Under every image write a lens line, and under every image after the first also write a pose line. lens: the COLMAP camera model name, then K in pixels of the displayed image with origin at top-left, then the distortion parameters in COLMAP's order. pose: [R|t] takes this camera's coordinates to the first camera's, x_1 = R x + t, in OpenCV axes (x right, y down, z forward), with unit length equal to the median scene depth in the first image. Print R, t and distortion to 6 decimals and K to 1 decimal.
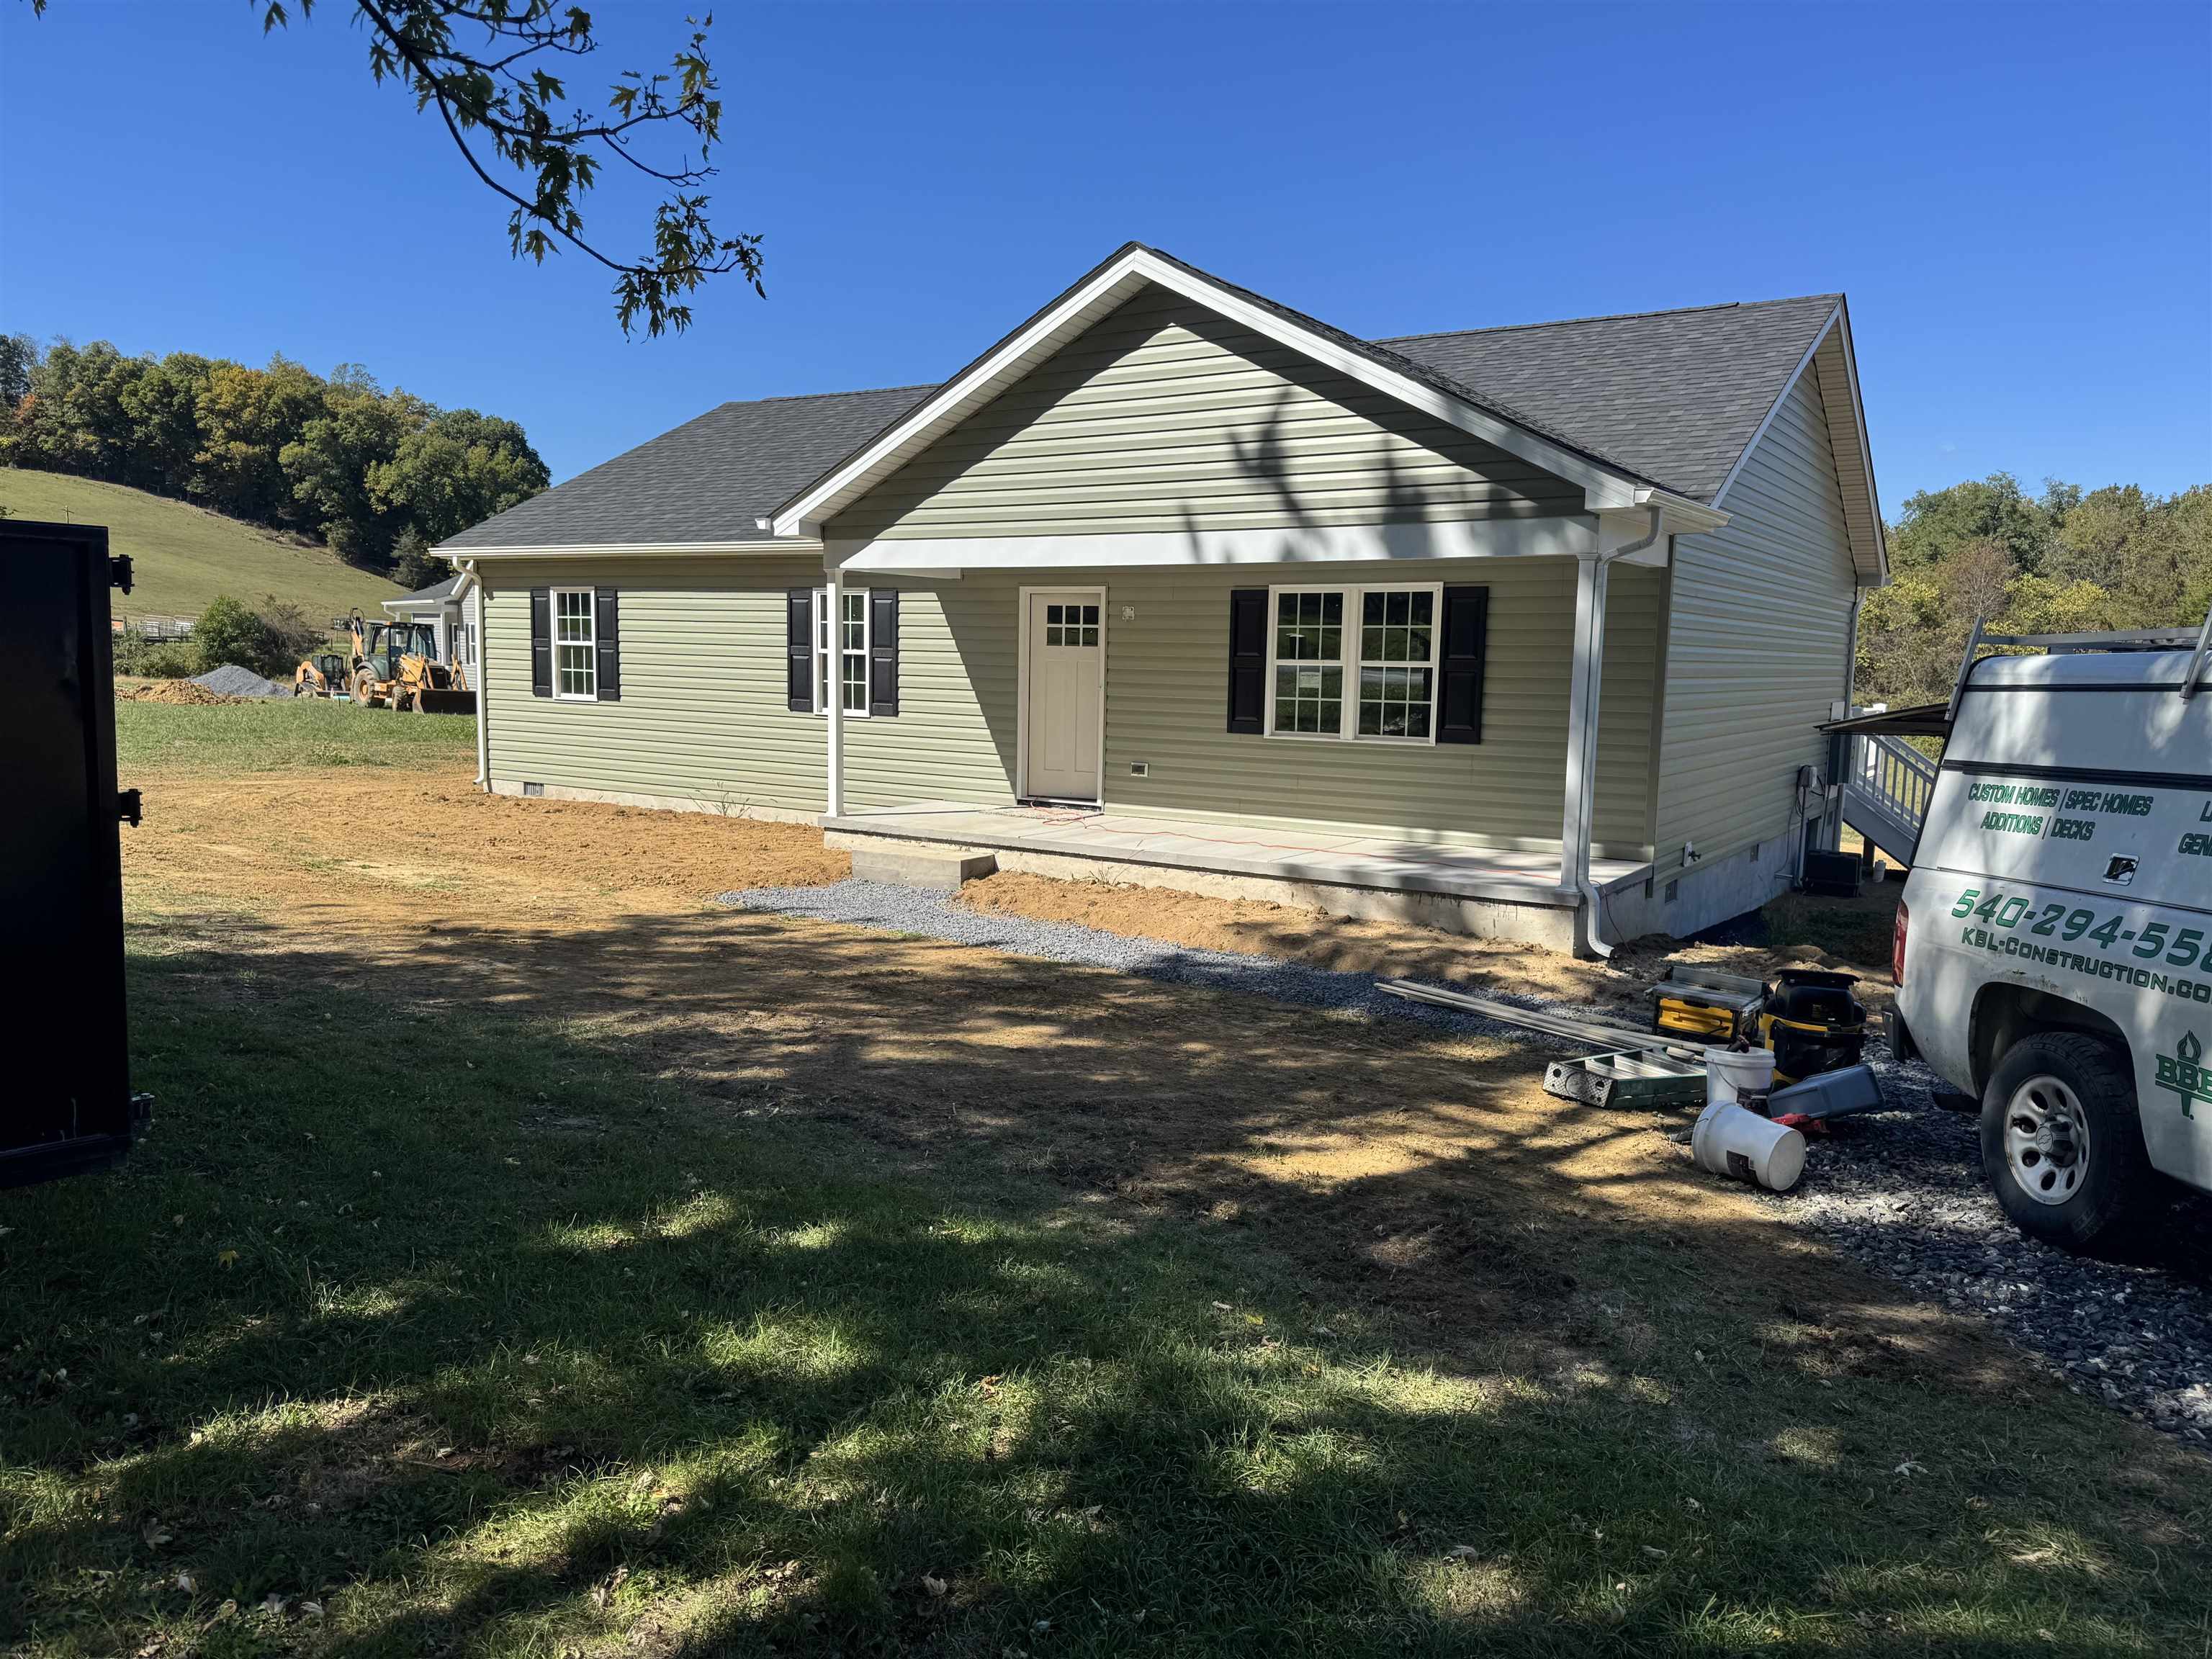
lens RADIAL K [[1540.2, 0, 1106.0], [0, 1540.2, 829.5], [0, 0, 1]] dist [0.102117, -0.187565]
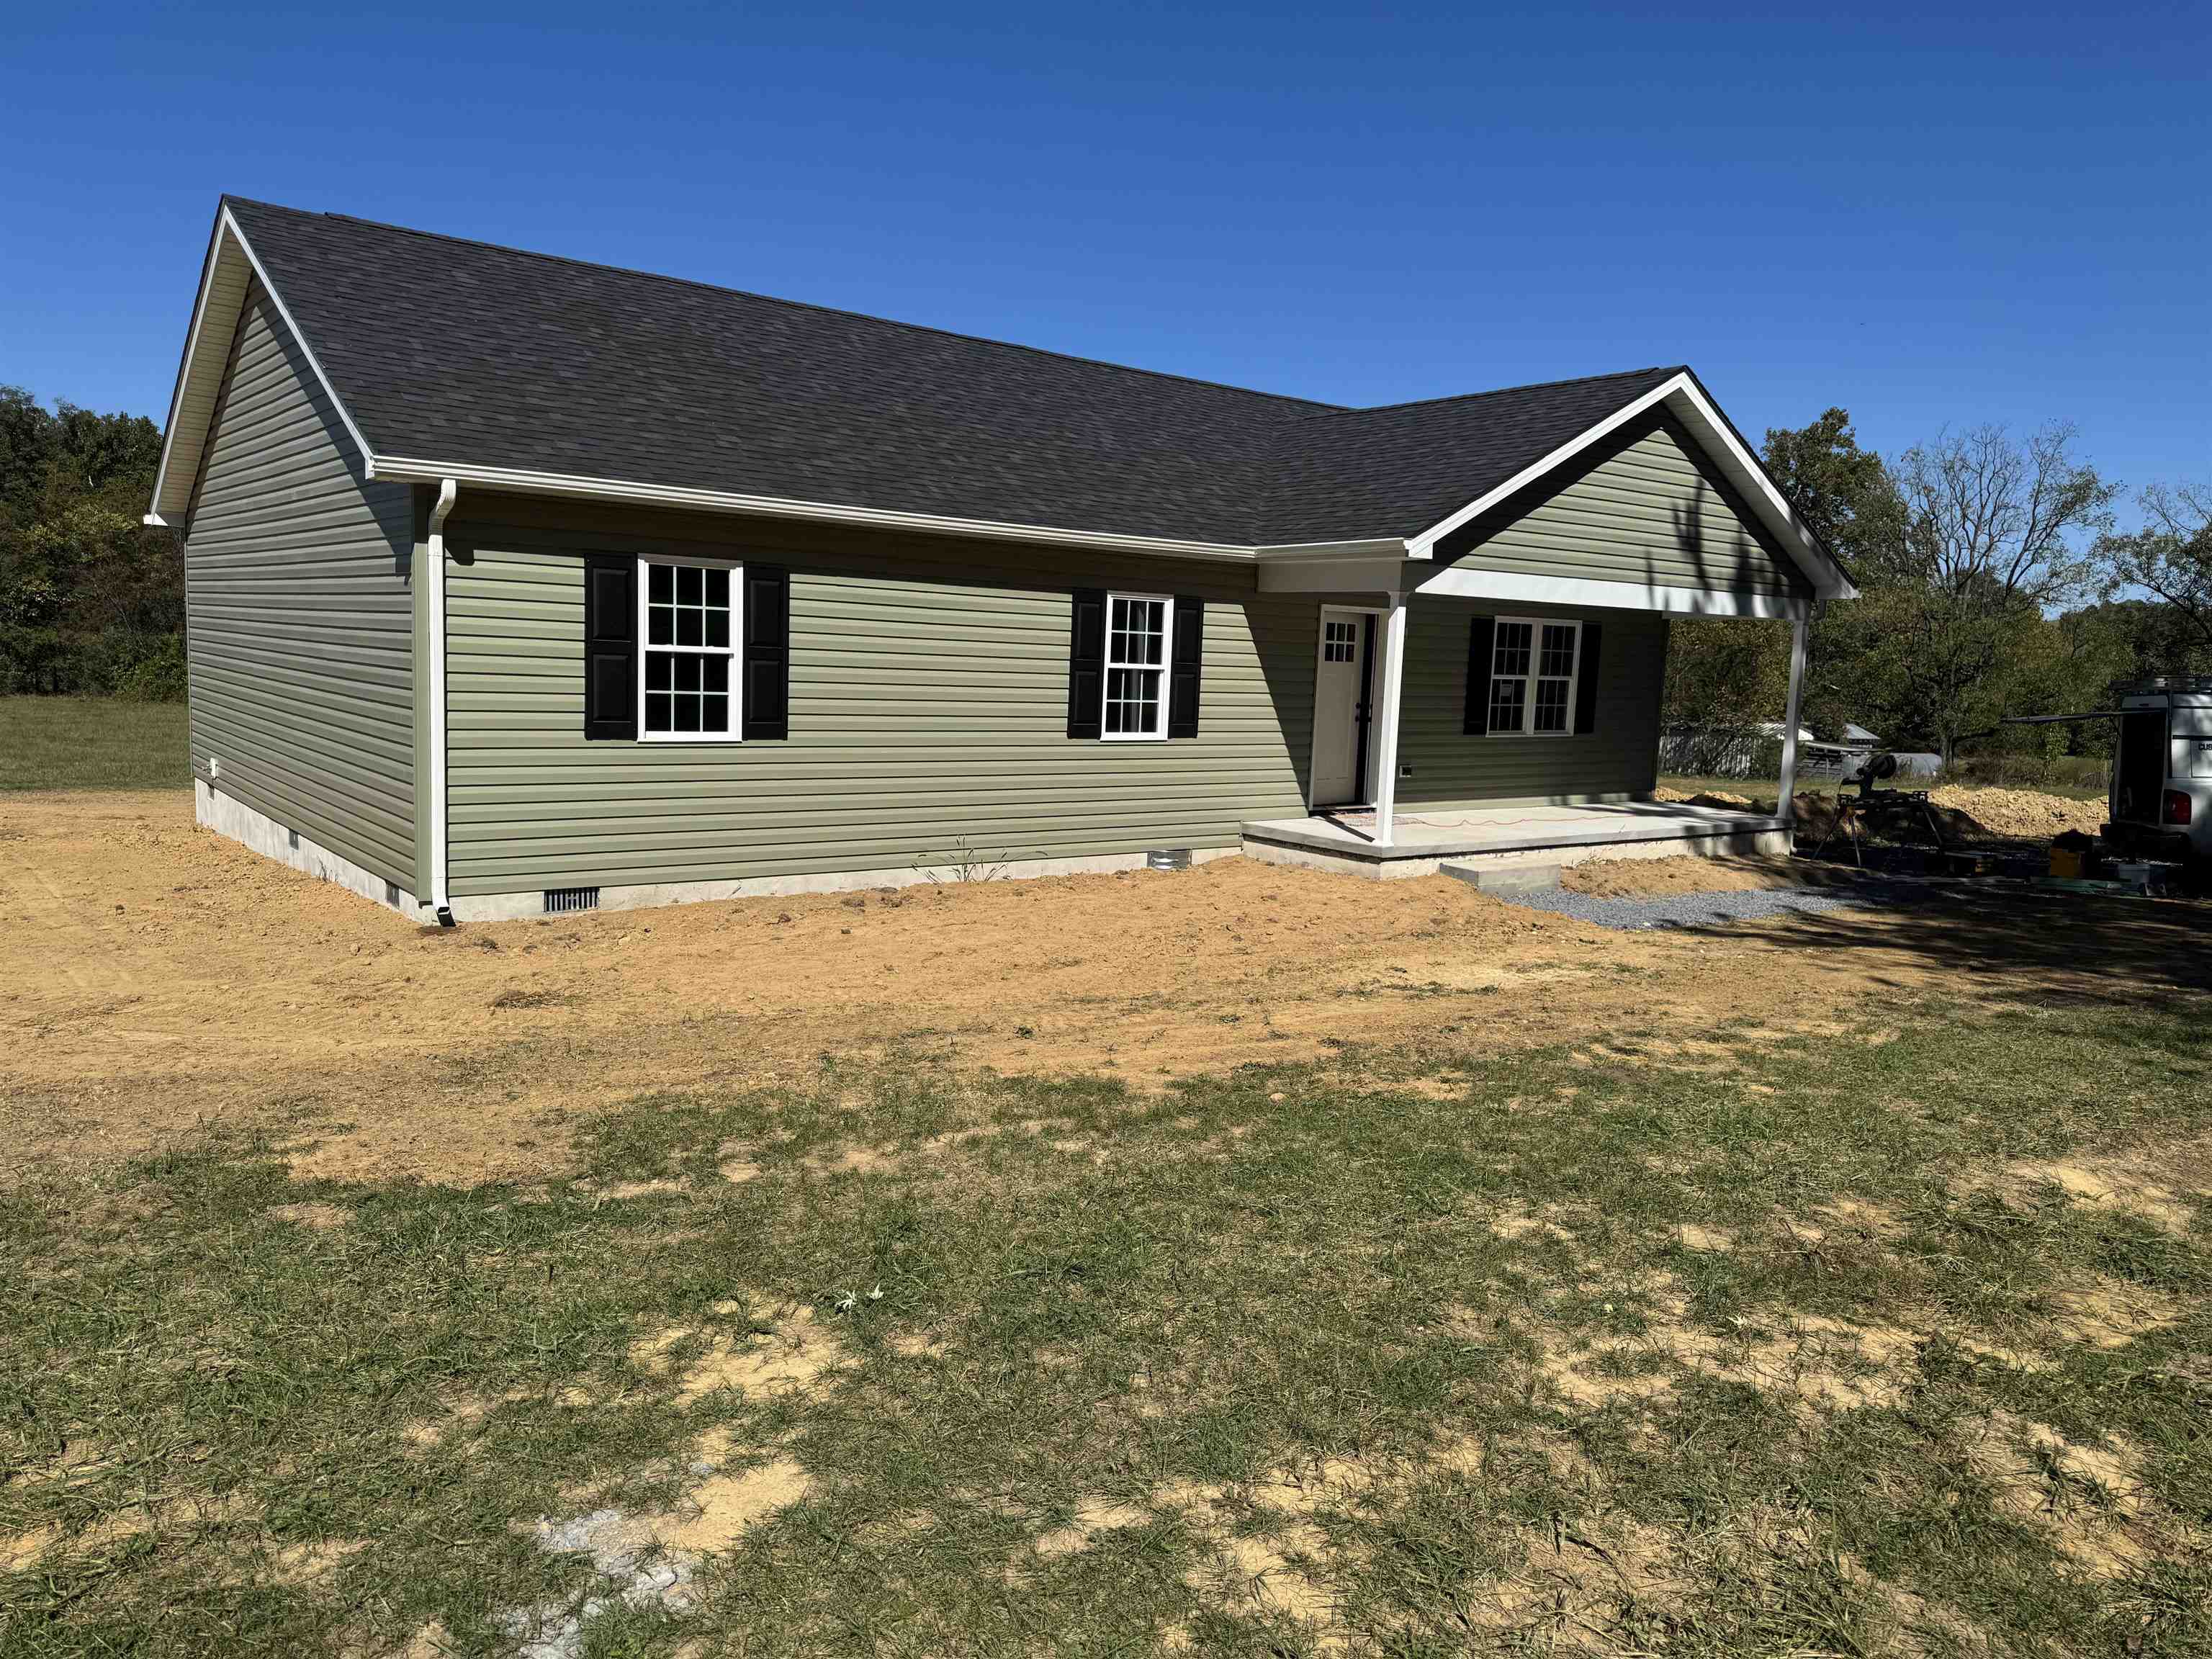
lens RADIAL K [[1540.2, 0, 1106.0], [0, 1540.2, 829.5], [0, 0, 1]] dist [0.102117, -0.187565]
pose [[0.320944, -0.119632, 0.939512, -1.155649], [0.074350, 0.992111, 0.100932, -0.130824], [-0.944175, 0.037459, 0.327307, 0.855661]]
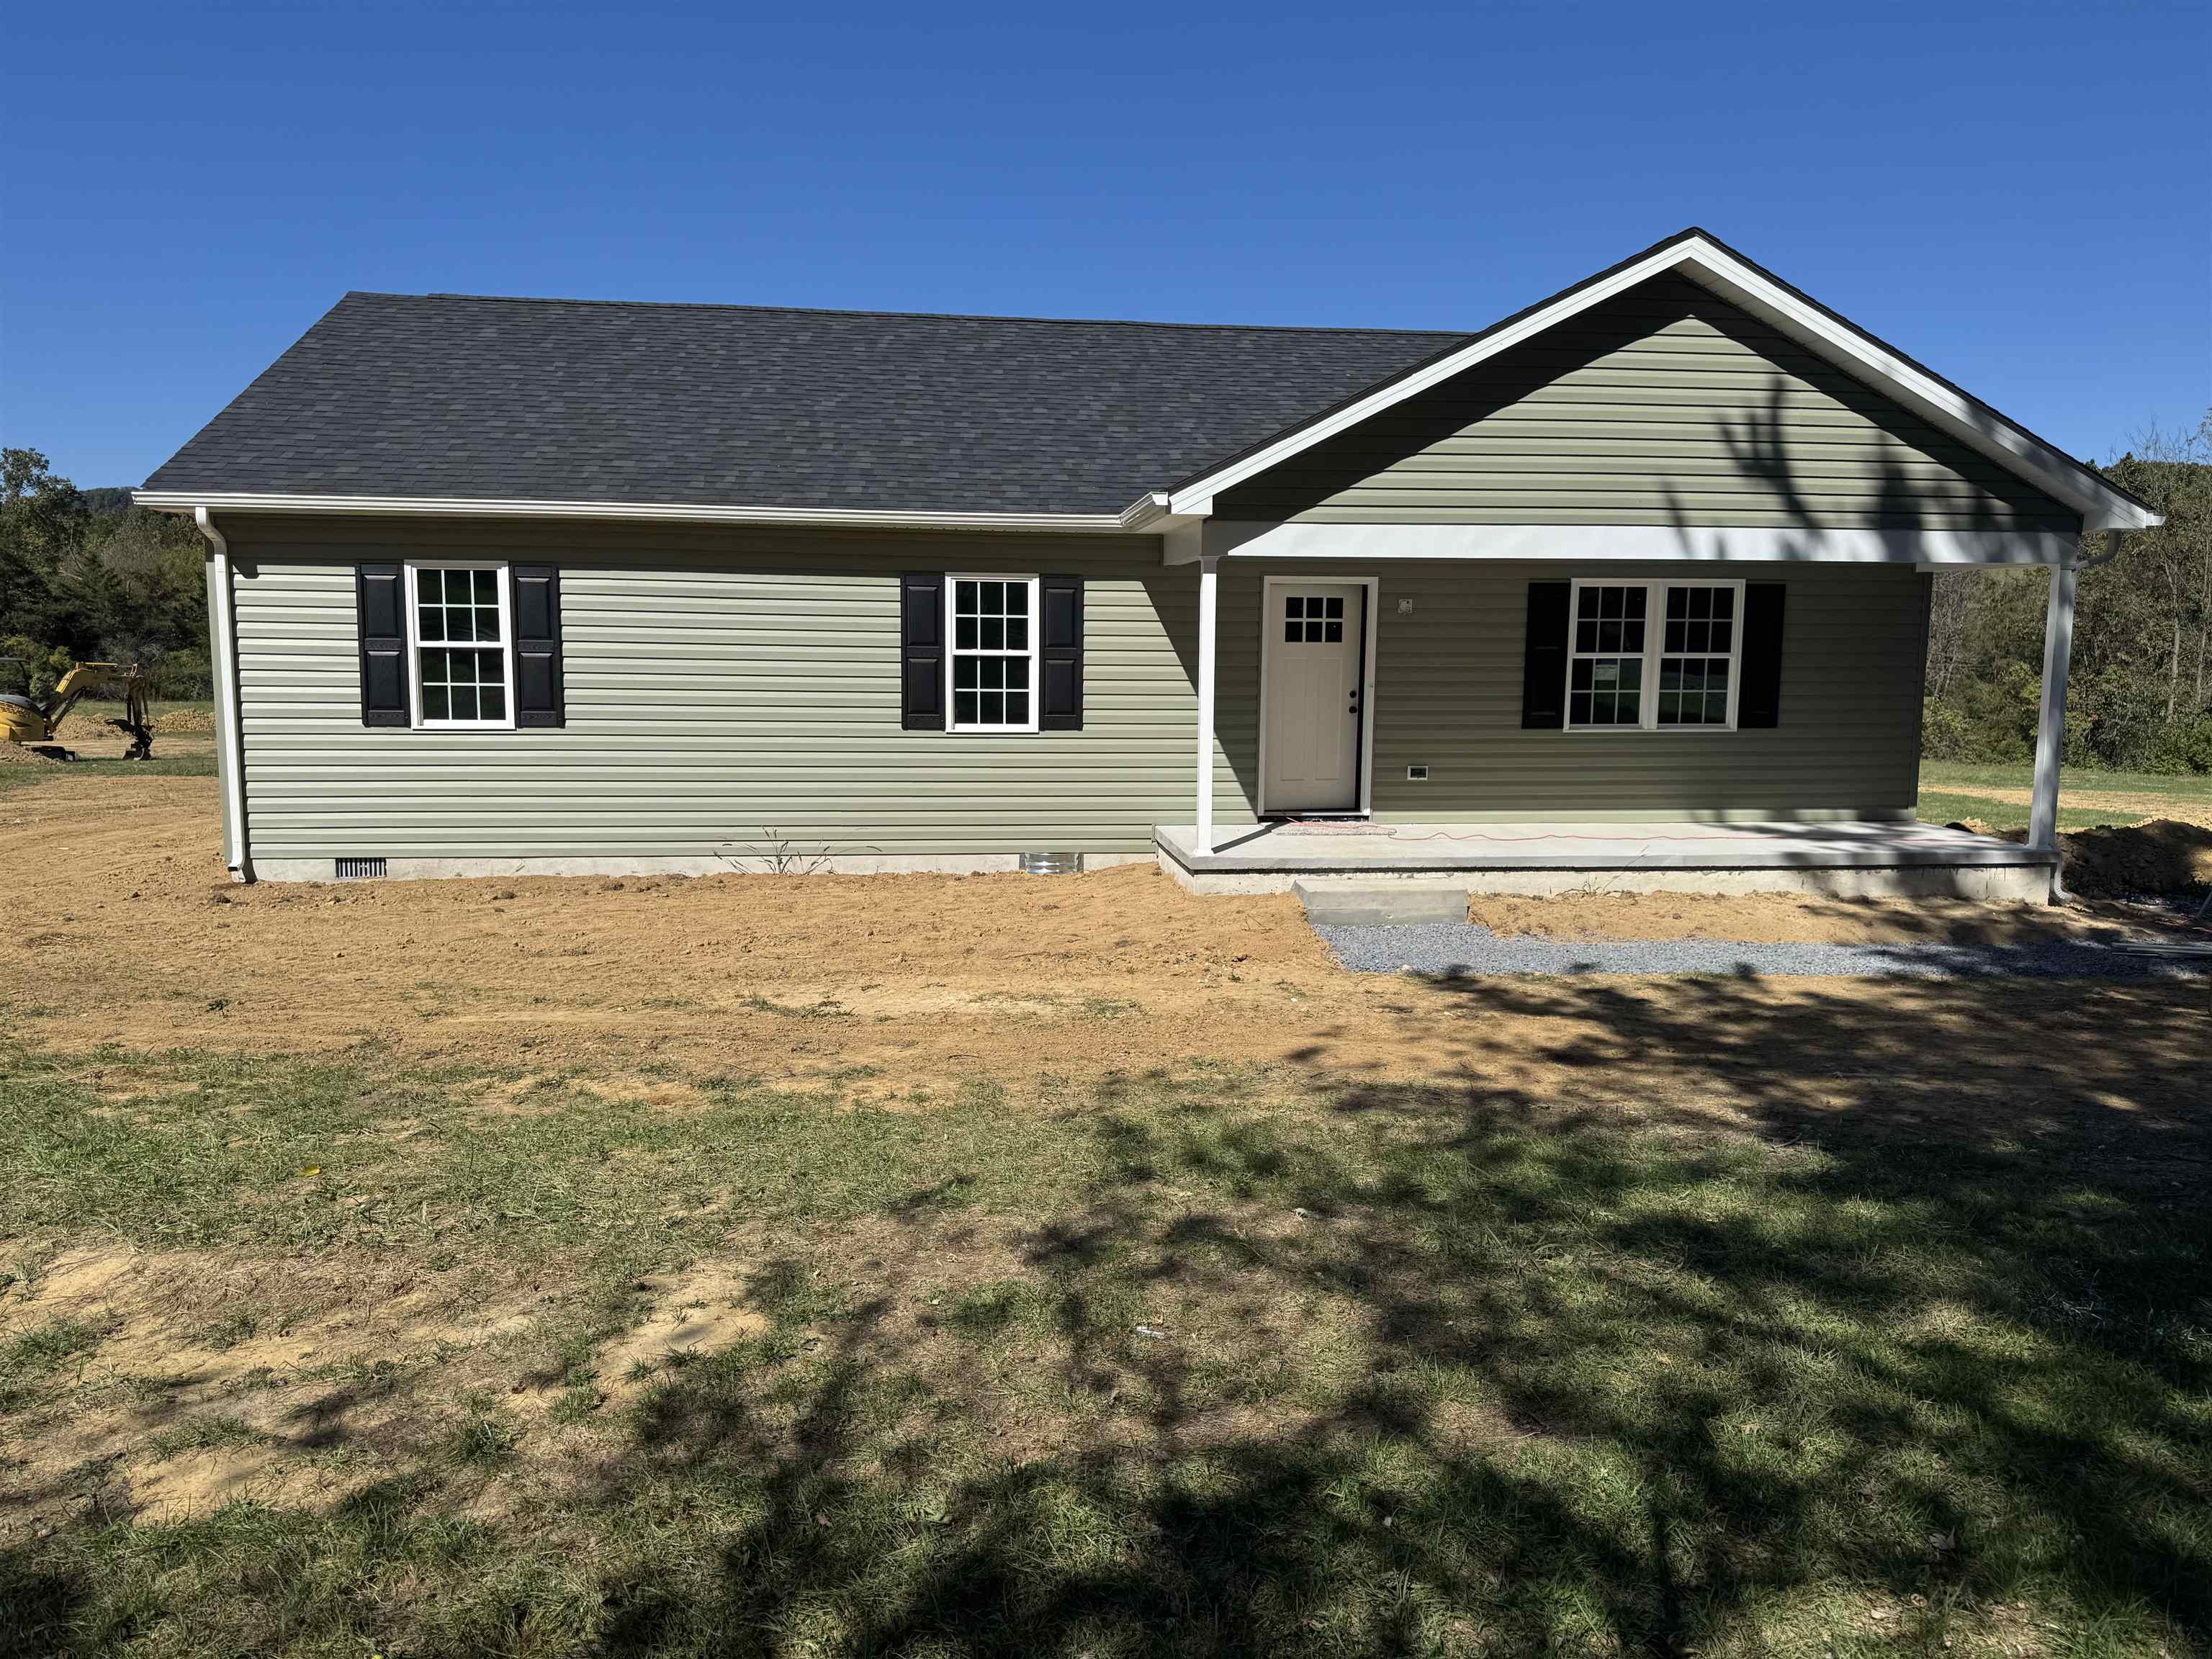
lens RADIAL K [[1540.2, 0, 1106.0], [0, 1540.2, 829.5], [0, 0, 1]] dist [0.102117, -0.187565]
pose [[0.766413, -0.092904, 0.635594, -0.745508], [0.080263, 0.995581, 0.048740, -0.067100], [-0.637314, 0.013659, 0.770483, 0.402236]]
